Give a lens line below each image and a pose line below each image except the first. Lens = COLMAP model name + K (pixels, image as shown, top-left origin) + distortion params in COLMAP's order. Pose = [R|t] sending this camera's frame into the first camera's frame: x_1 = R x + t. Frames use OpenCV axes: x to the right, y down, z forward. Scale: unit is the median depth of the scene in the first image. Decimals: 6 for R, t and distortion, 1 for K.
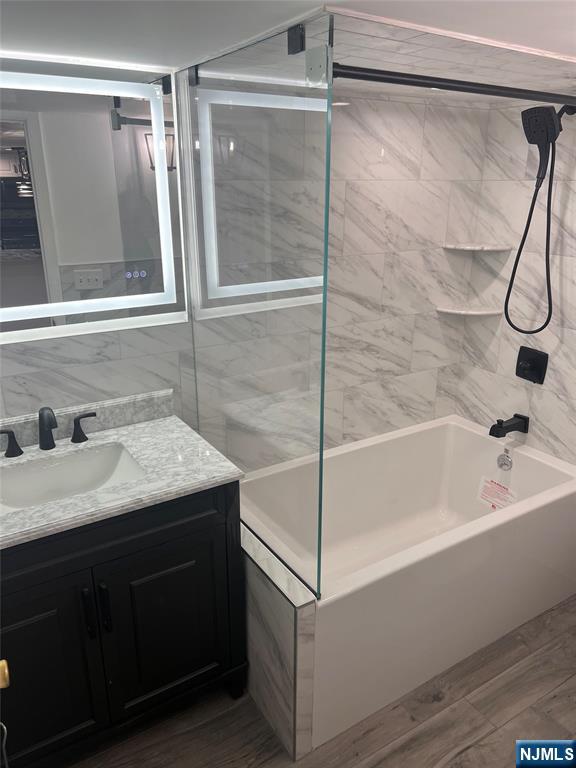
lens RADIAL K [[584.5, 0, 282.7], [0, 584.5, 383.0], [0, 0, 1]] dist [0.049523, -0.060536]
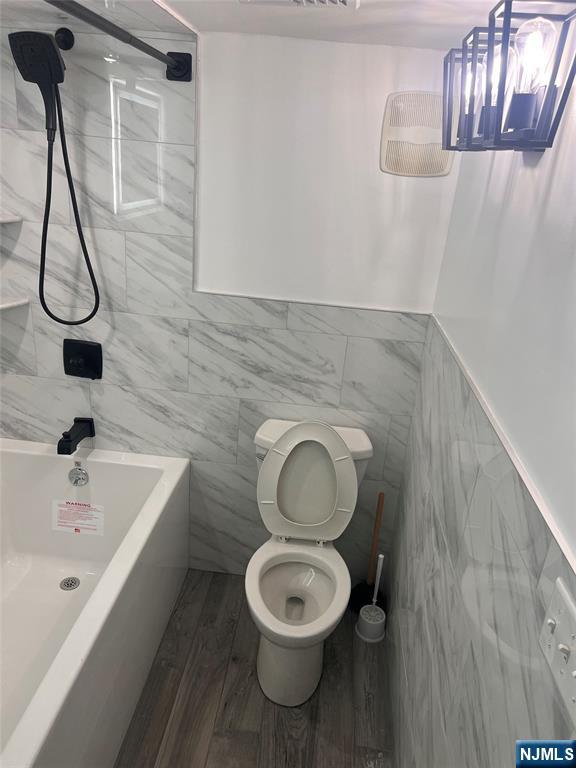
lens RADIAL K [[584.5, 0, 288.6], [0, 584.5, 386.5], [0, 0, 1]] dist [0.049523, -0.060536]
pose [[0.597865, -0.263311, 0.757116, -0.047125], [0.191919, 0.964059, 0.183731, -0.089120], [-0.778283, 0.035459, 0.626912, 0.241147]]
